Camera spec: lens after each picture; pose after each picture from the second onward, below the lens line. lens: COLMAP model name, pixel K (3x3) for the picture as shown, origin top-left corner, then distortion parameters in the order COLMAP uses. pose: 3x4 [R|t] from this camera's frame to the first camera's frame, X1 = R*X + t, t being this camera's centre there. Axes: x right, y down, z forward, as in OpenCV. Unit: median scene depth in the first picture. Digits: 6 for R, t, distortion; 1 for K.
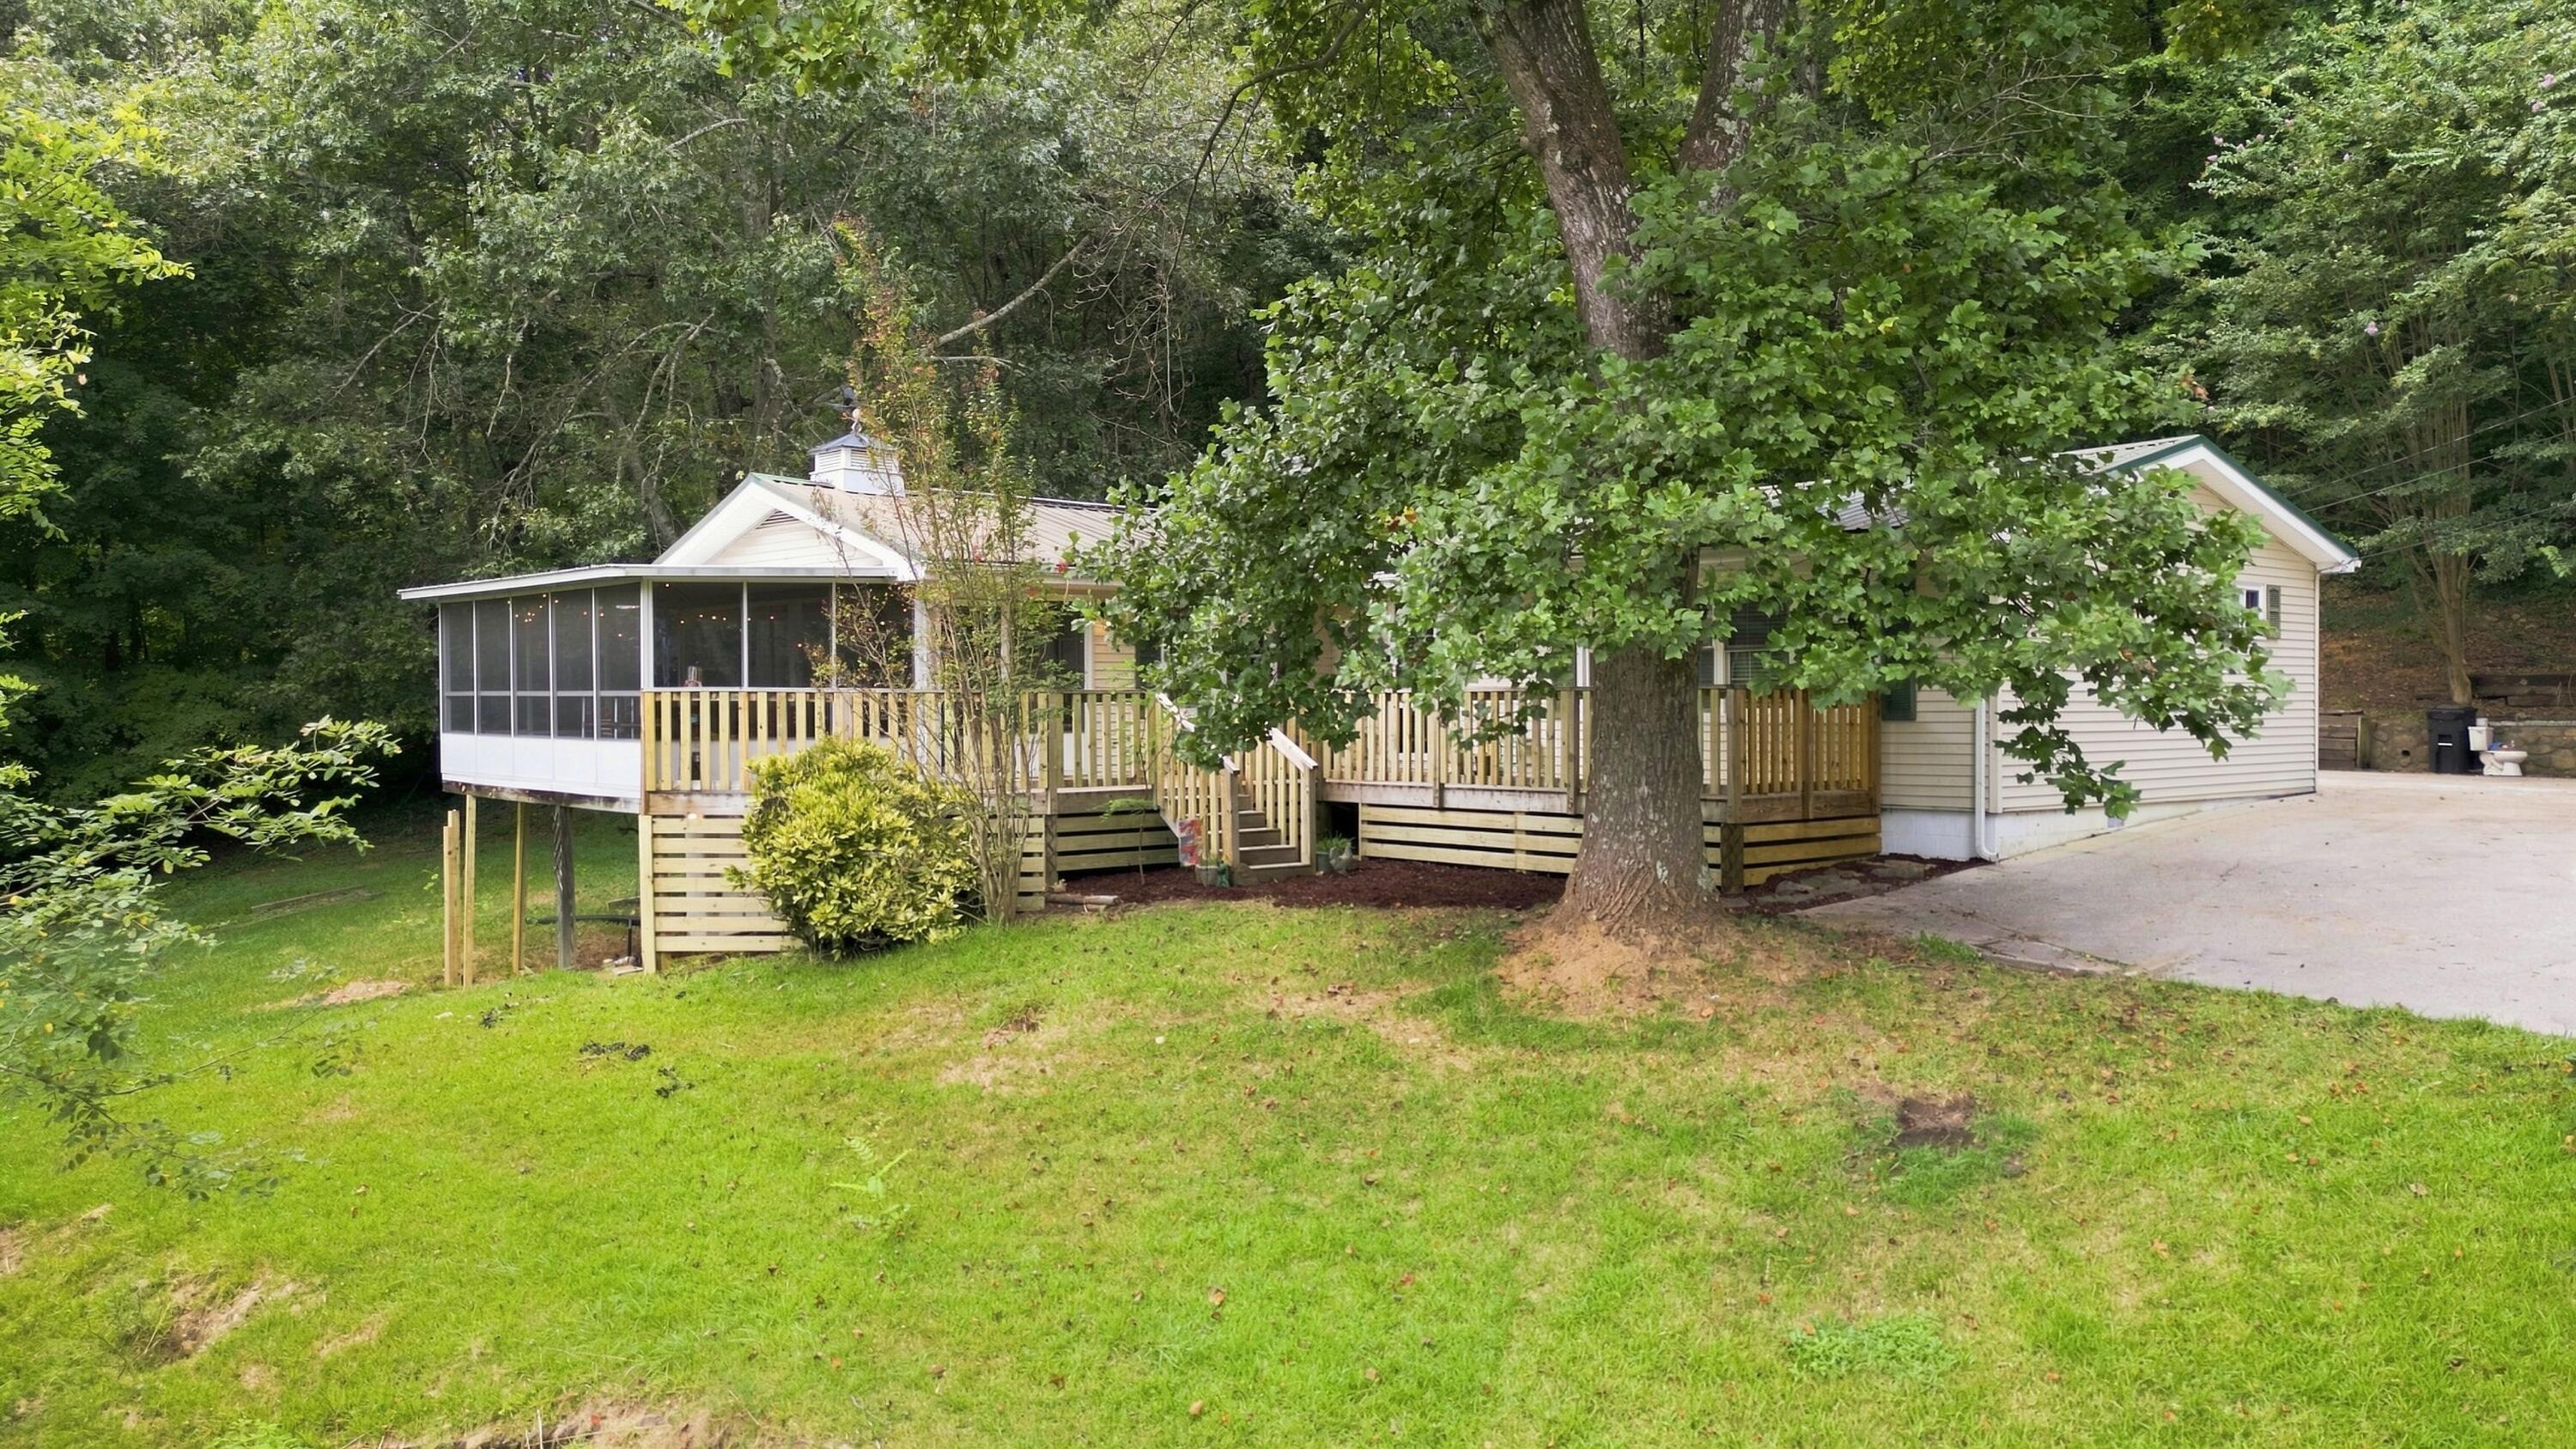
lens RADIAL K [[1923.5, 0, 1286.9], [0, 1923.5, 715.4], [0, 0, 1]] dist [0.026569, -0.004538]
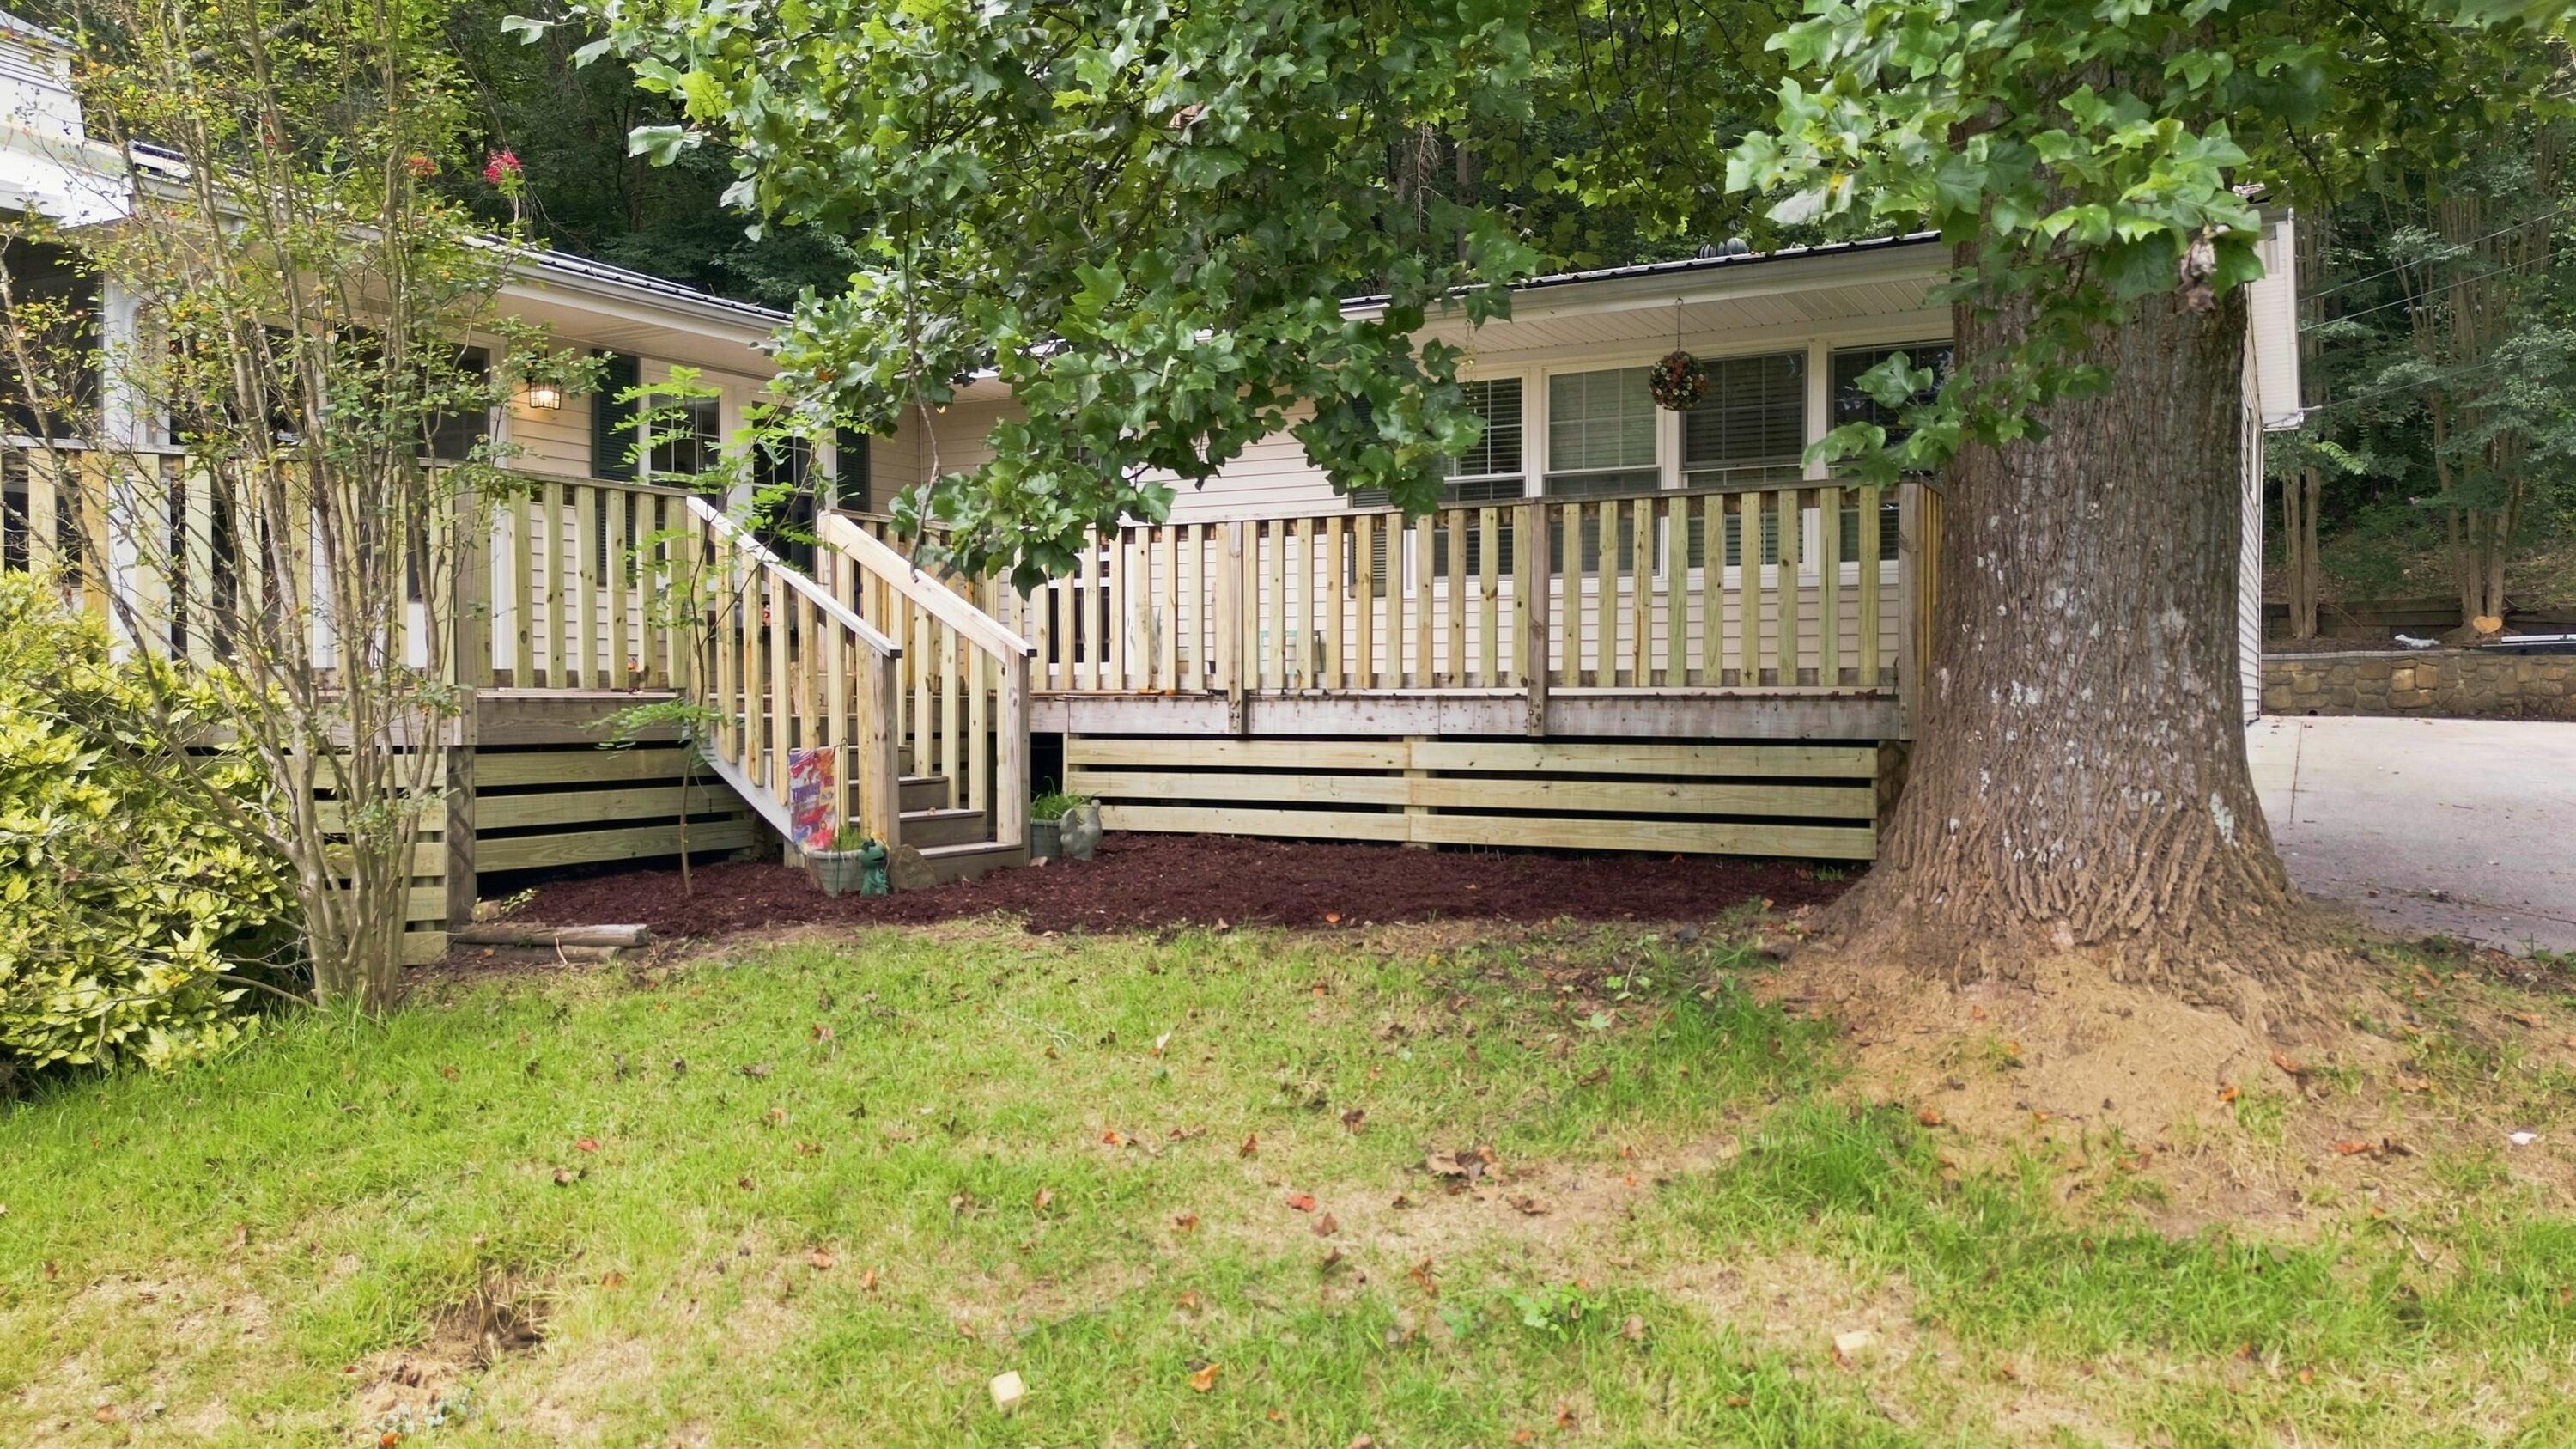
lens RADIAL K [[1923.5, 0, 1286.9], [0, 1923.5, 715.4], [0, 0, 1]] dist [0.026569, -0.004538]
pose [[0.937946, -0.000495, 0.346780, -0.100429], [0.000581, 1.000000, -0.000144, 0.045465], [-0.346780, 0.000336, 0.937946, 0.525006]]
